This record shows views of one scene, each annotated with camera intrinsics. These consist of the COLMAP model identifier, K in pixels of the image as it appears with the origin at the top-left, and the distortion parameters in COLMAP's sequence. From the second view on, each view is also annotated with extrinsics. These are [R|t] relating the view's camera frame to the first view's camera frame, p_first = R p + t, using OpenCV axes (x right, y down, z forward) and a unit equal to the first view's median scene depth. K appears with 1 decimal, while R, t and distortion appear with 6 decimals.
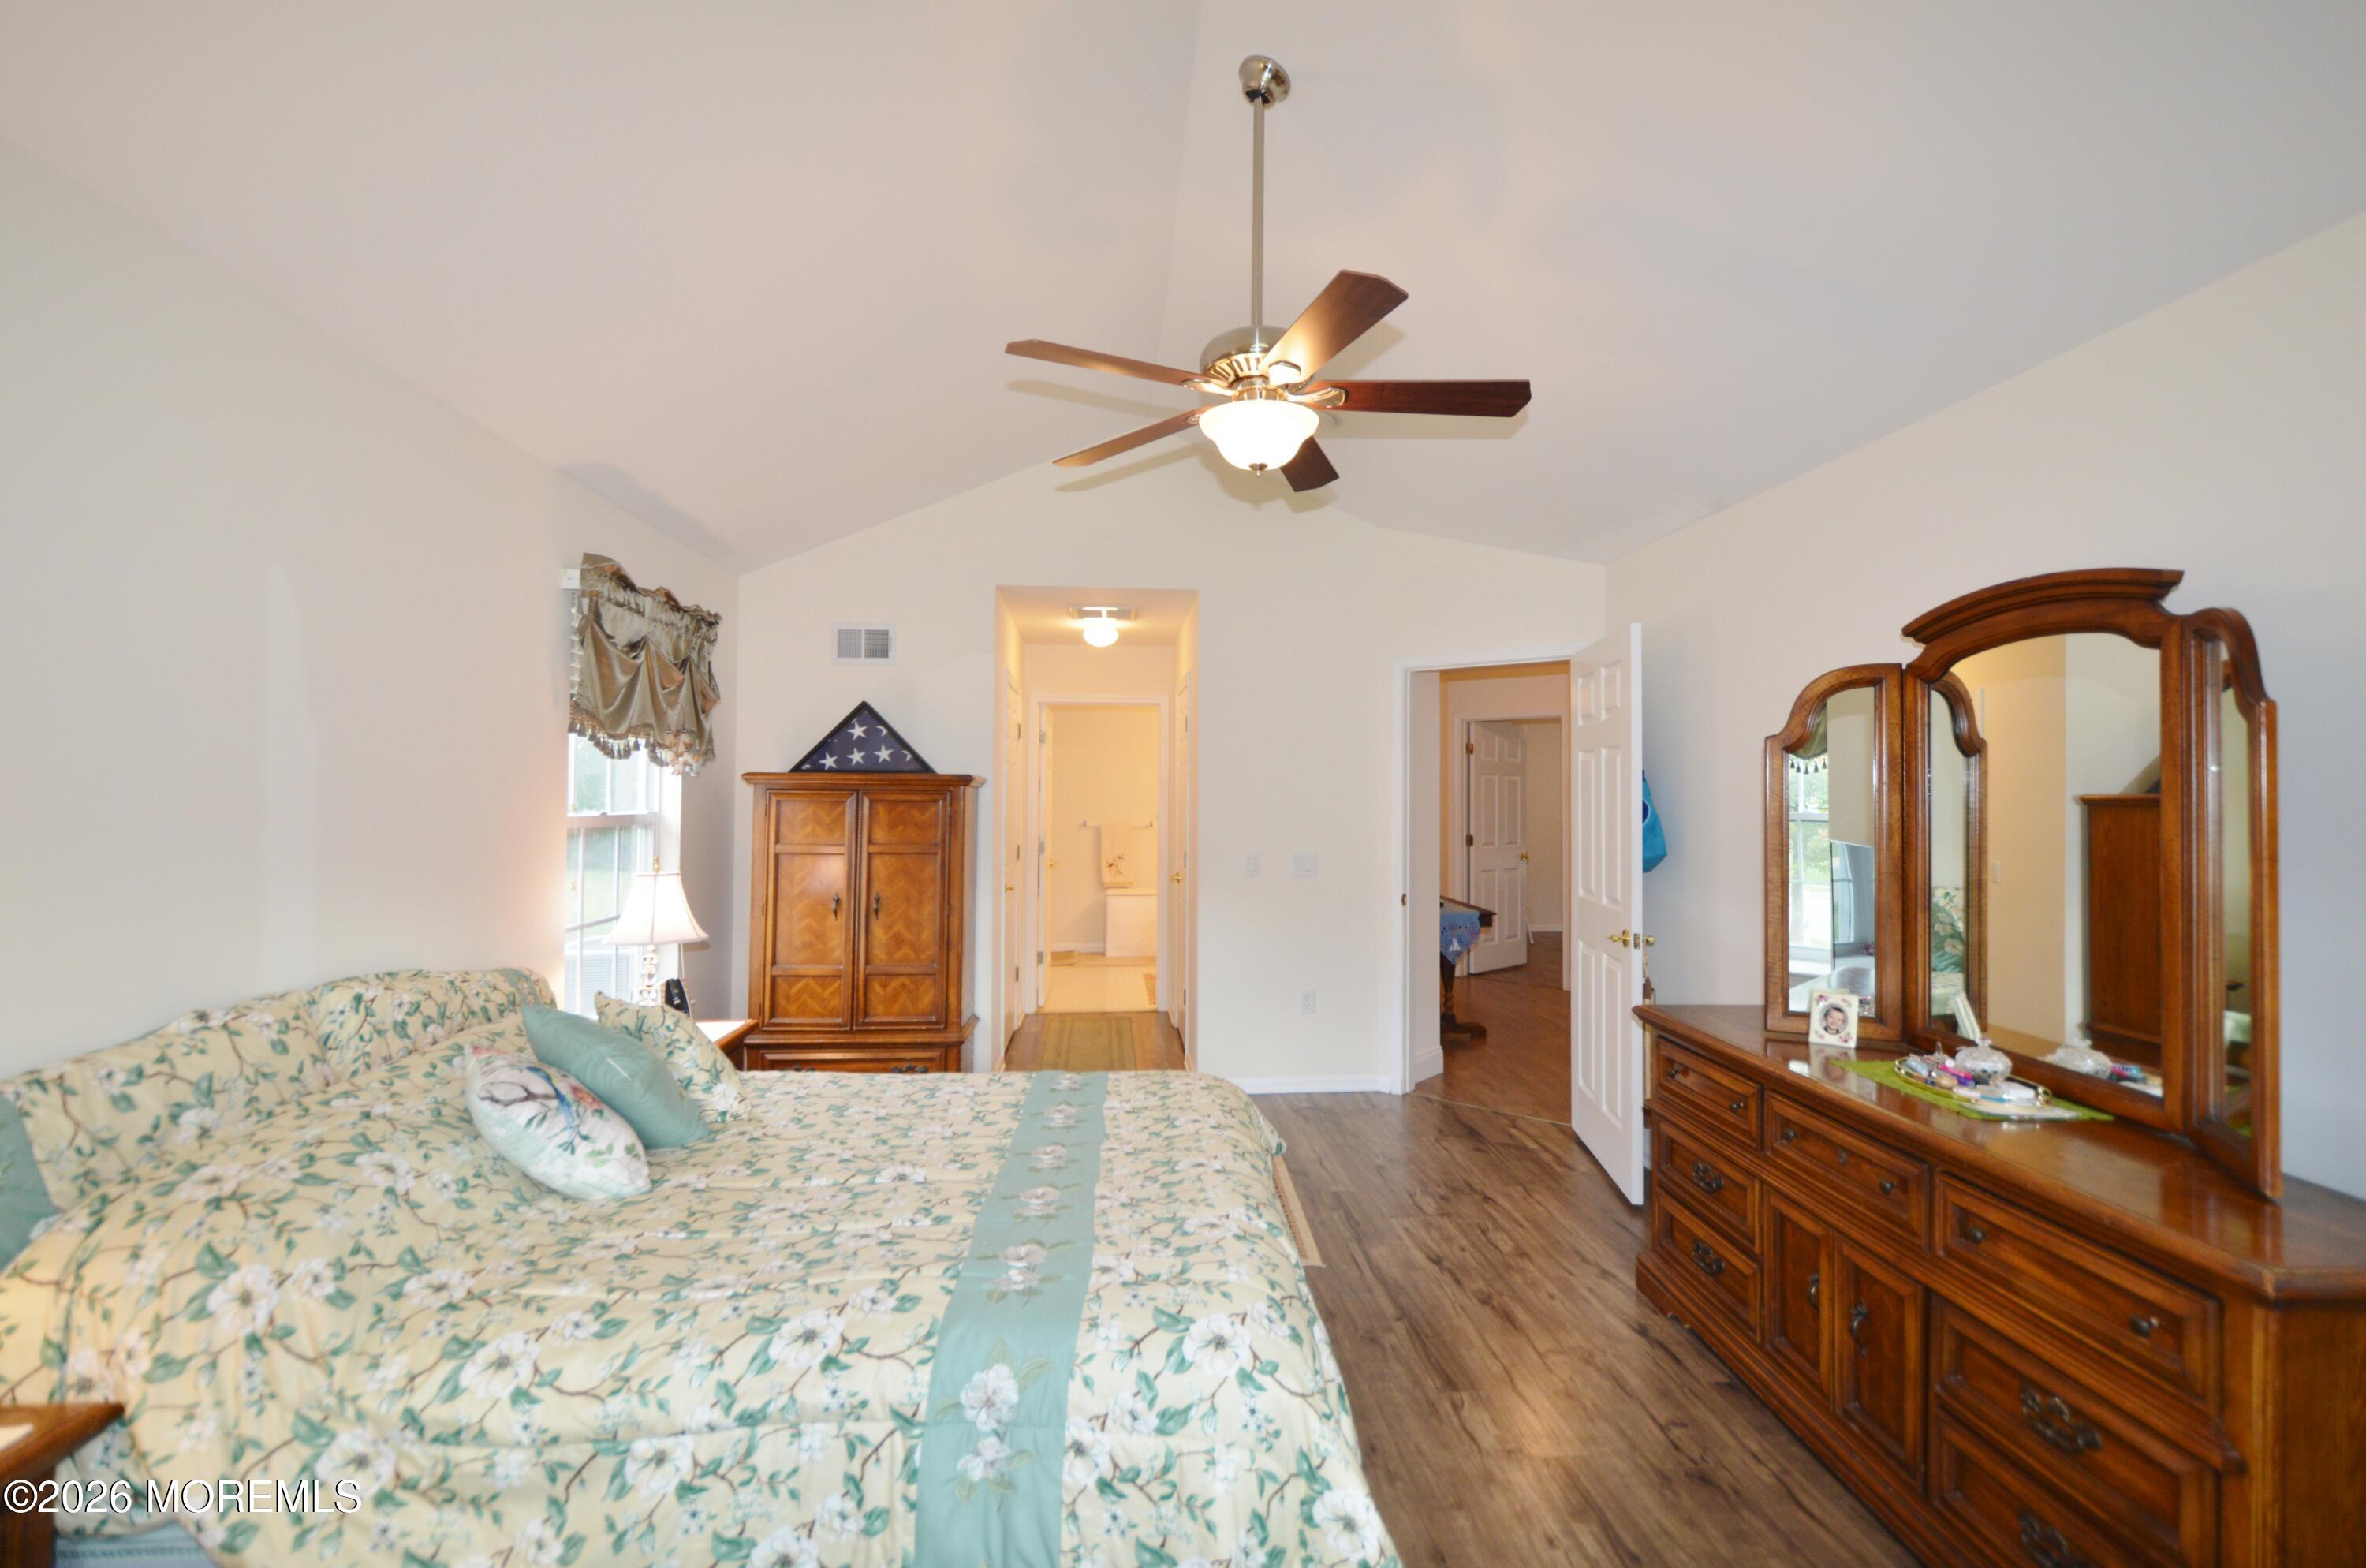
lens RADIAL K [[1043.9, 0, 1200.6], [0, 1043.9, 769.5], [0, 0, 1]] dist [0.010845, -0.008748]
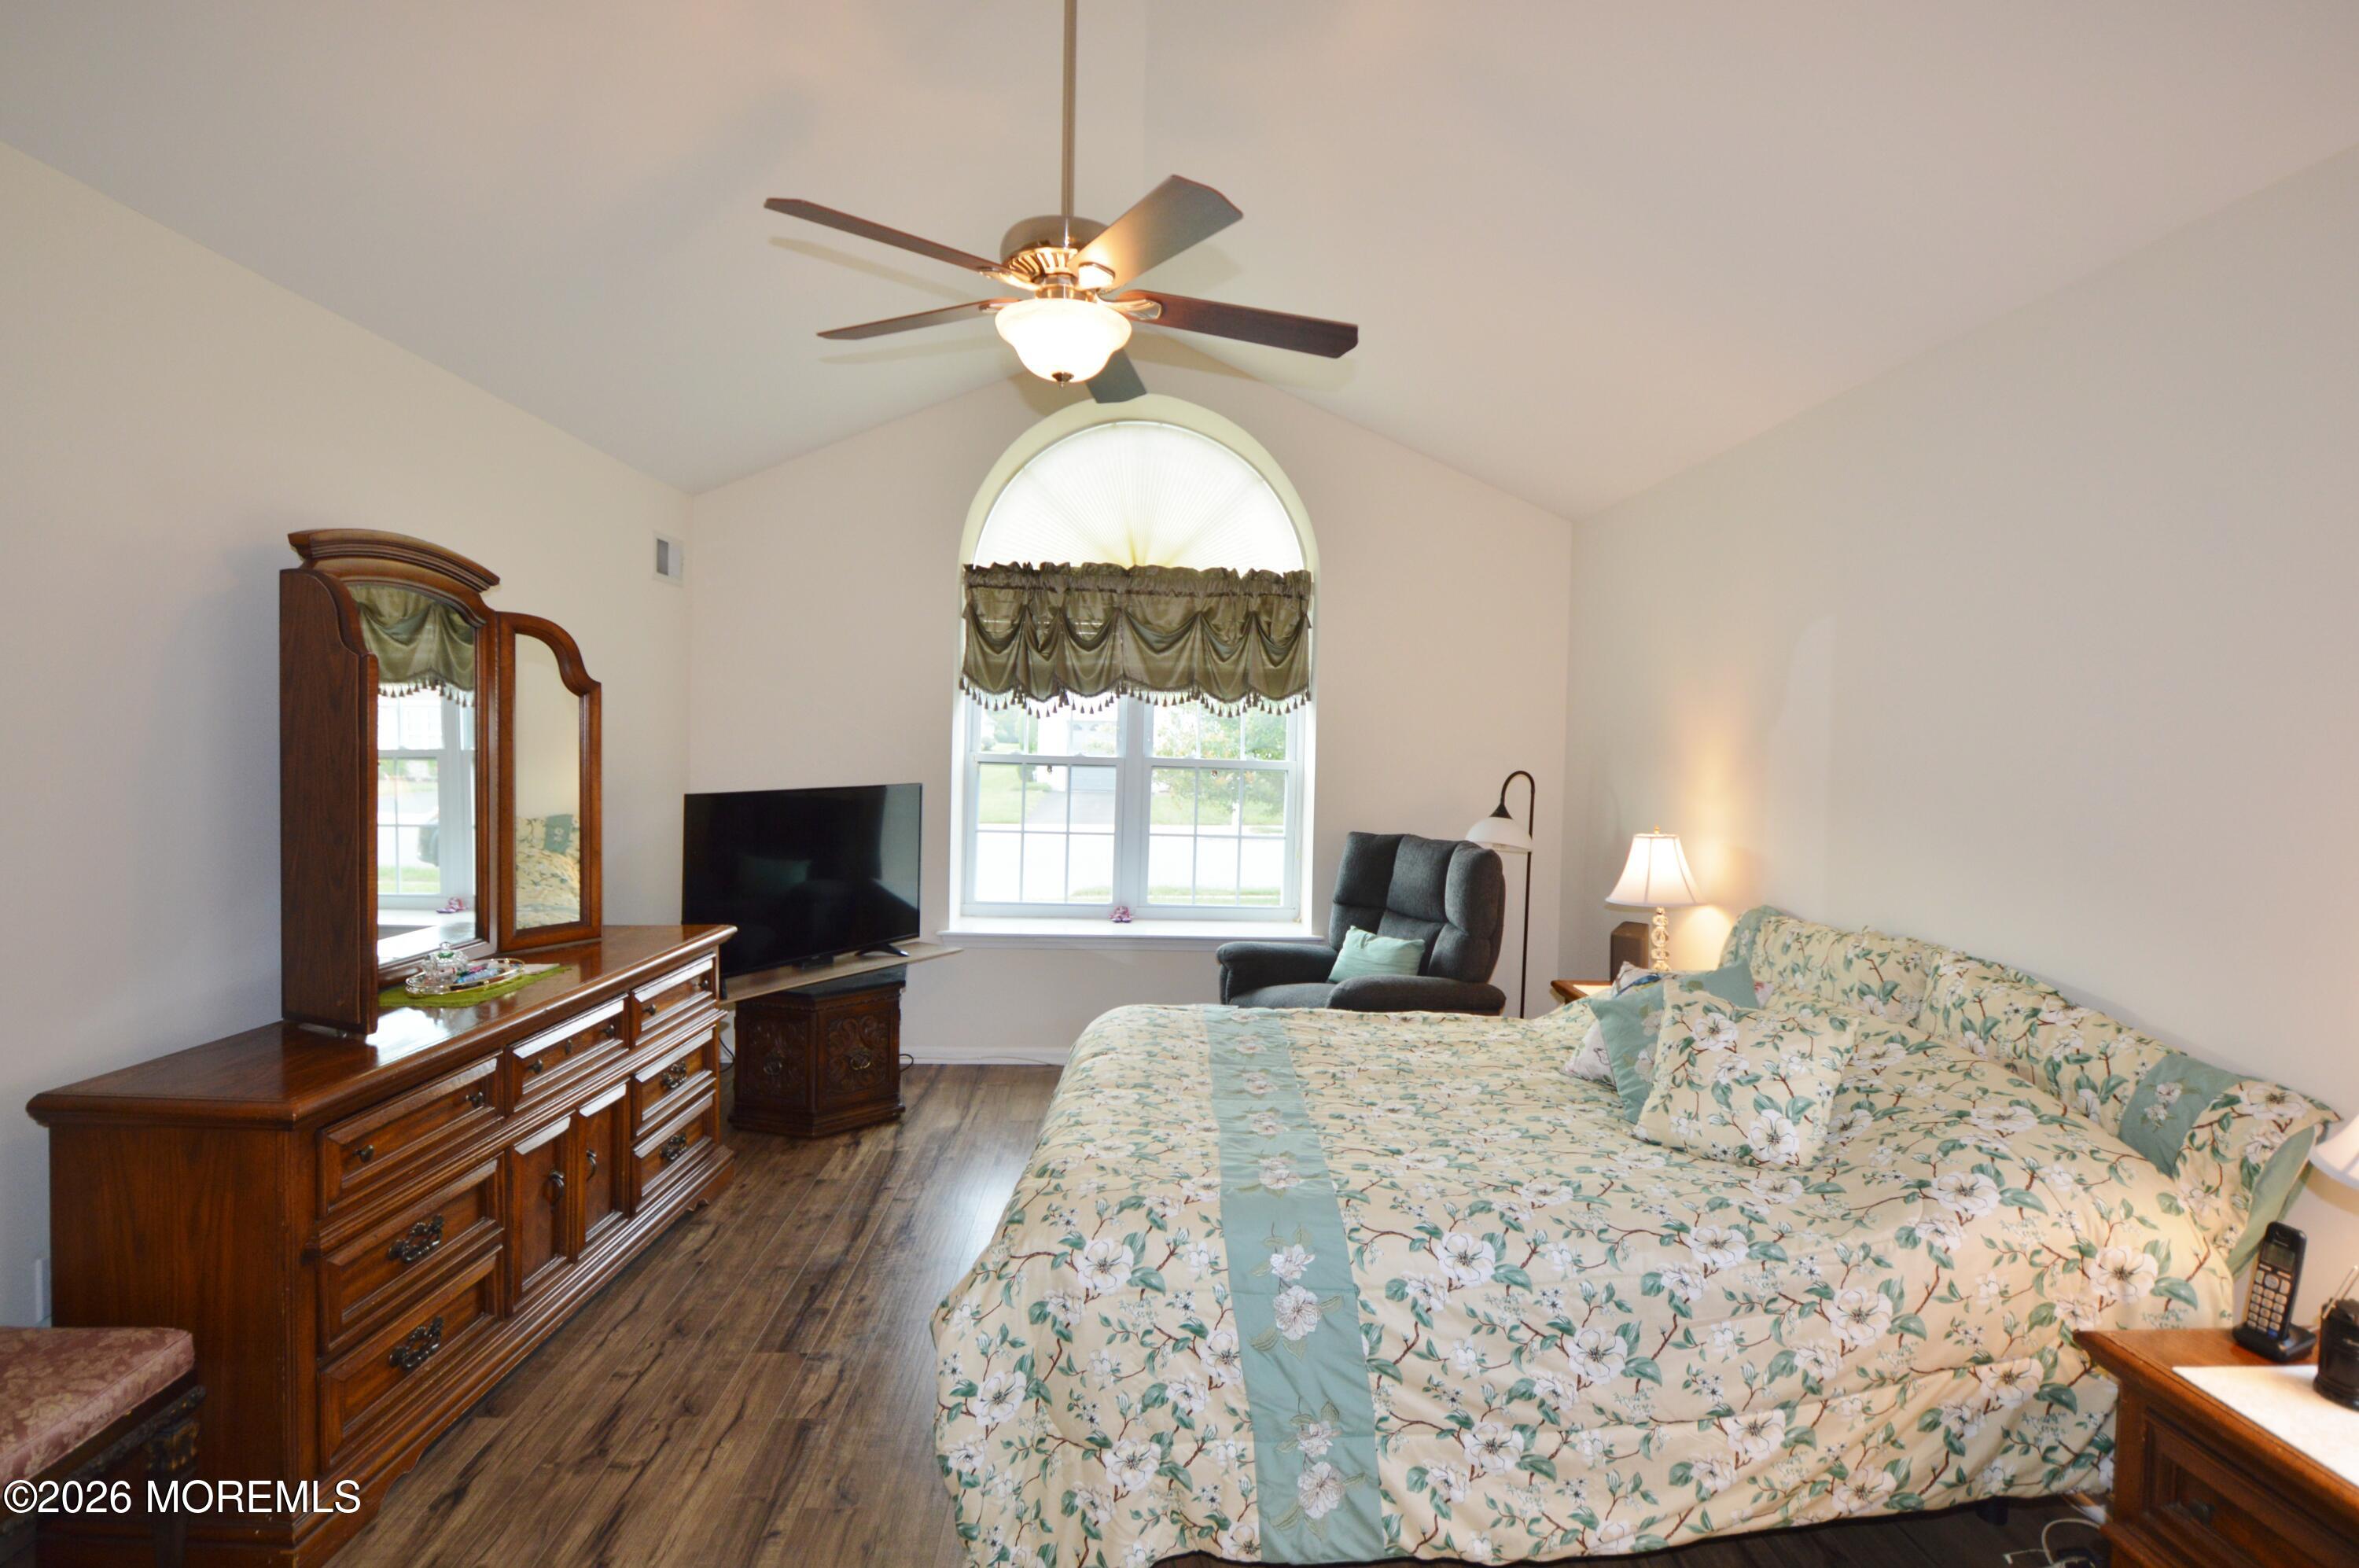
lens RADIAL K [[1136.2, 0, 1184.4], [0, 1136.2, 763.3], [0, 0, 1]] dist [0.014087, -0.019261]
pose [[-0.998058, -0.028101, 0.055584, -0.112504], [-0.028168, 0.999603, -0.000433, 0.034466], [-0.055550, -0.001998, -0.998454, 1.951413]]
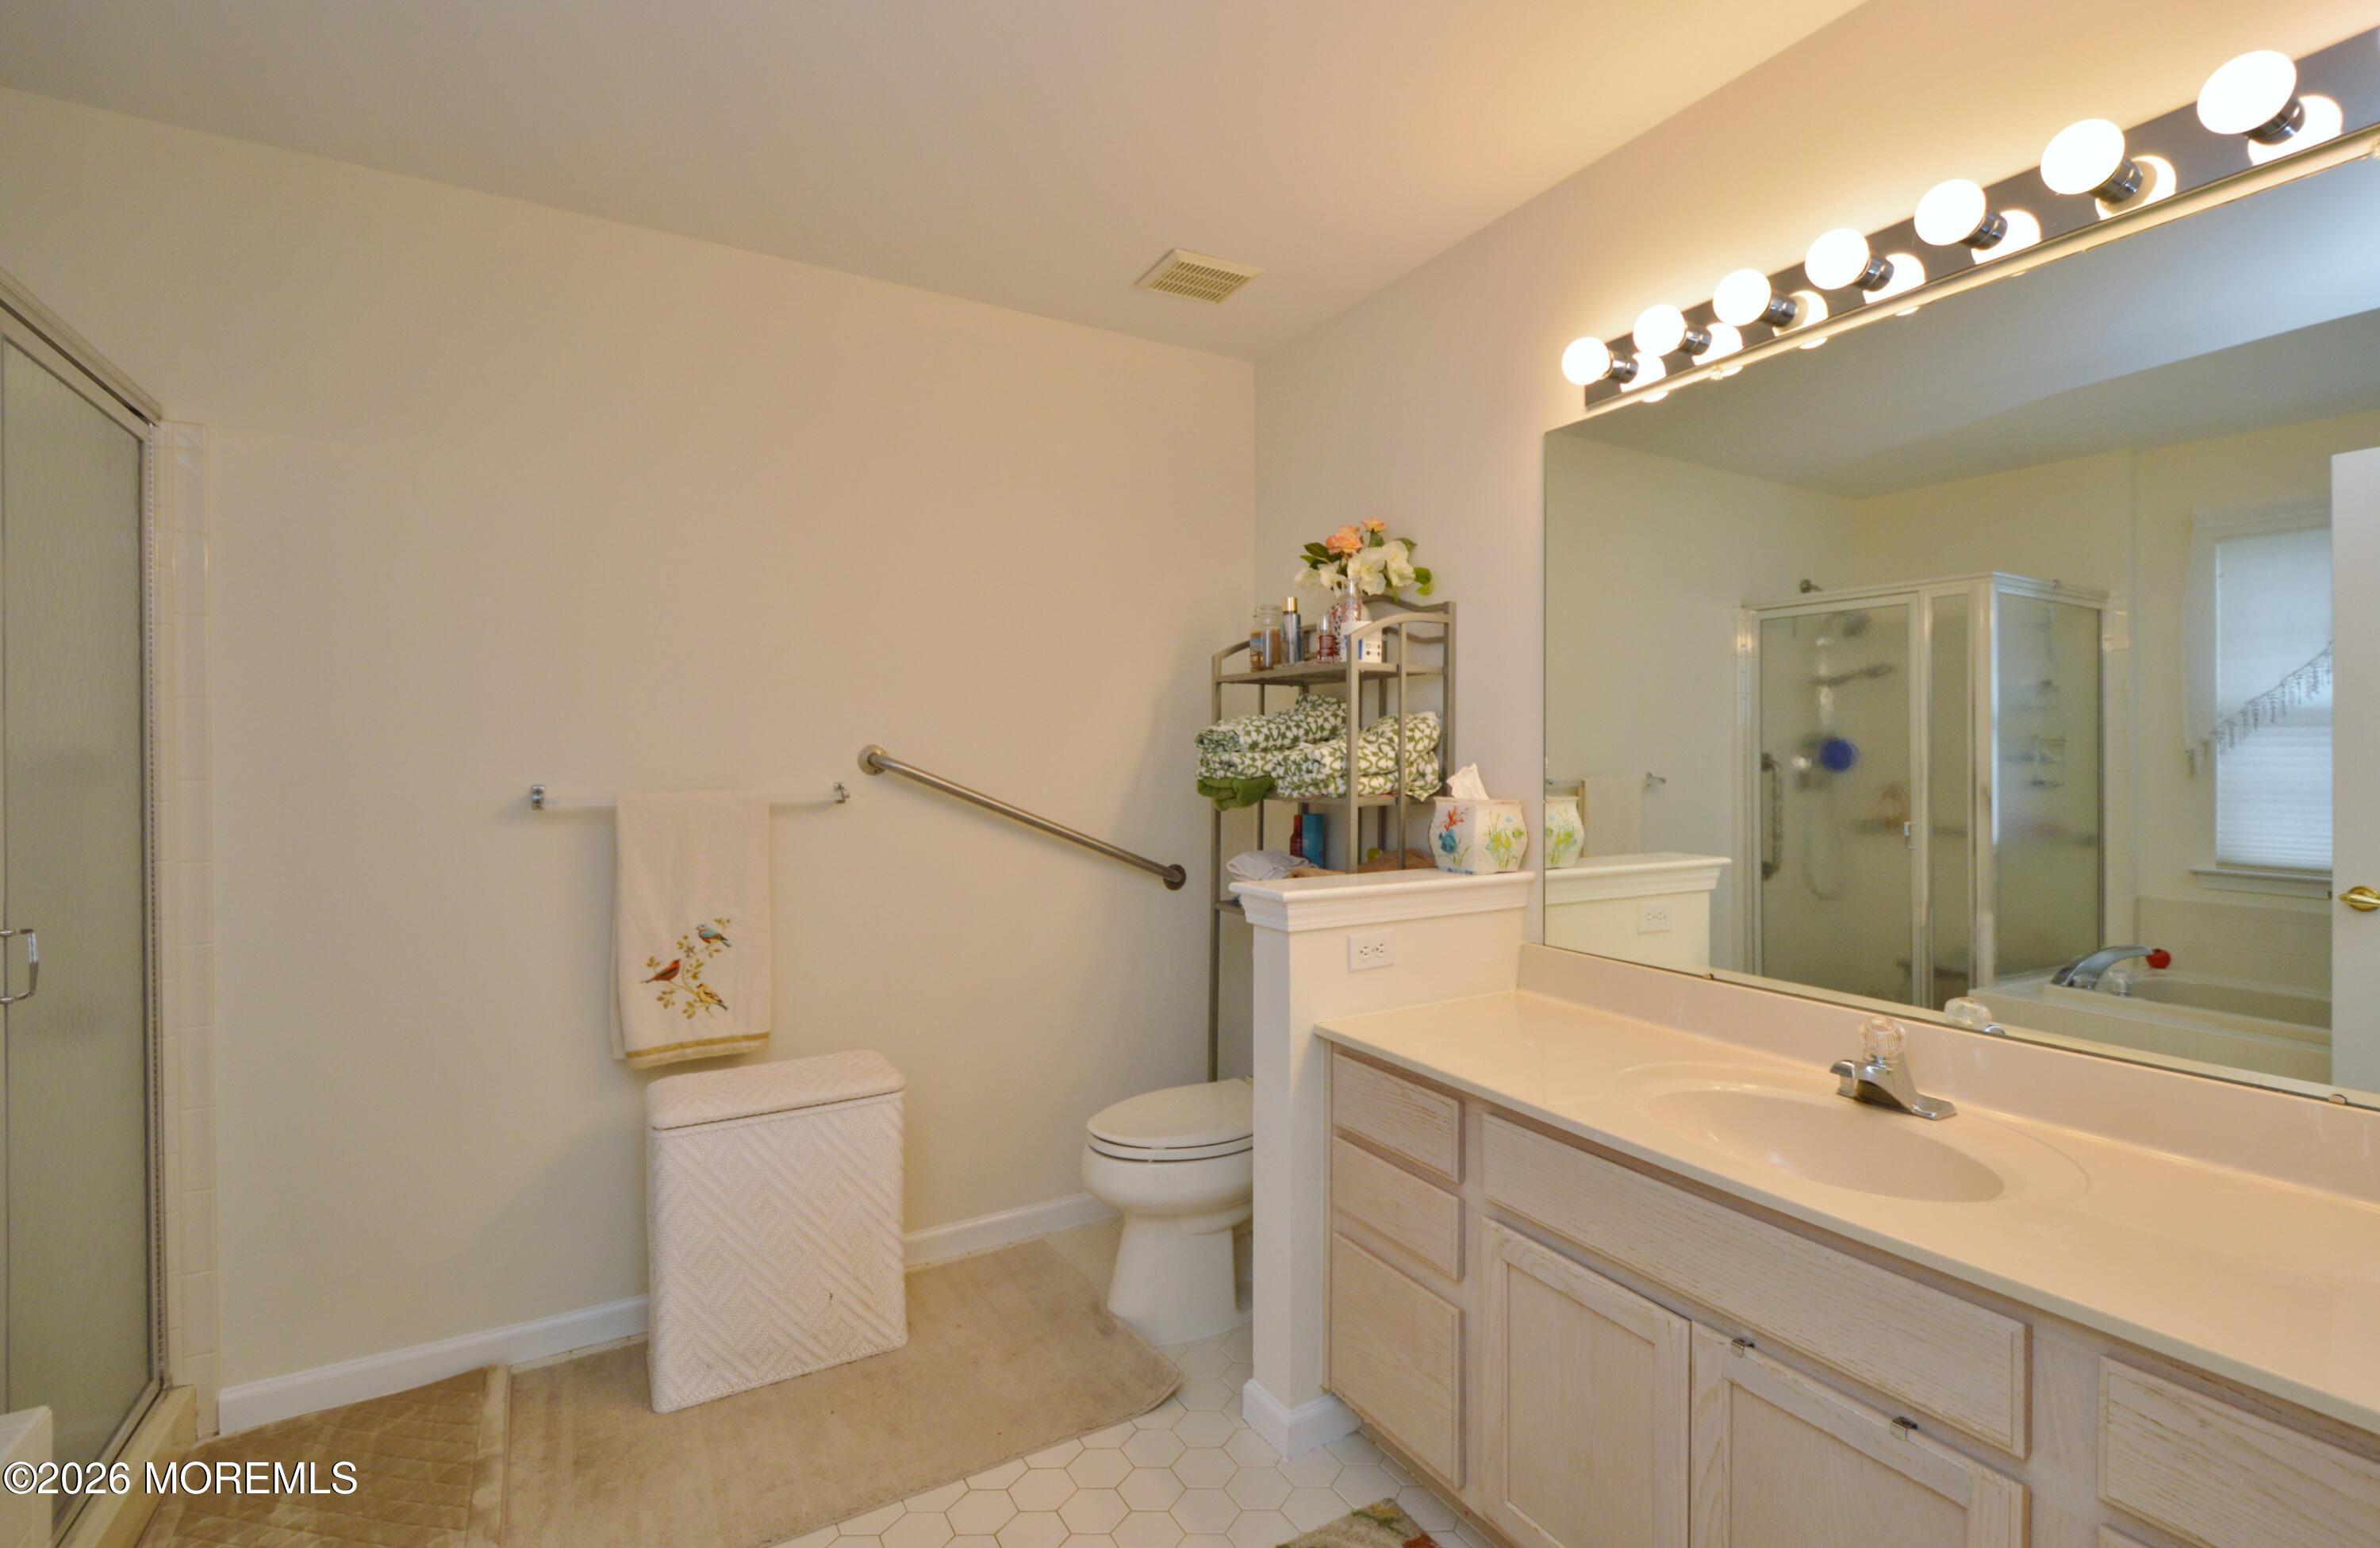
lens RADIAL K [[1063.4, 0, 1210.6], [0, 1063.4, 759.6], [0, 0, 1]] dist [0.012143, -0.010516]
pose [[0.905500, -0.010938, 0.424205, -0.290537], [-0.003498, 0.999441, 0.033238, 0.131201], [-0.424331, -0.031581, 0.904956, 2.766767]]
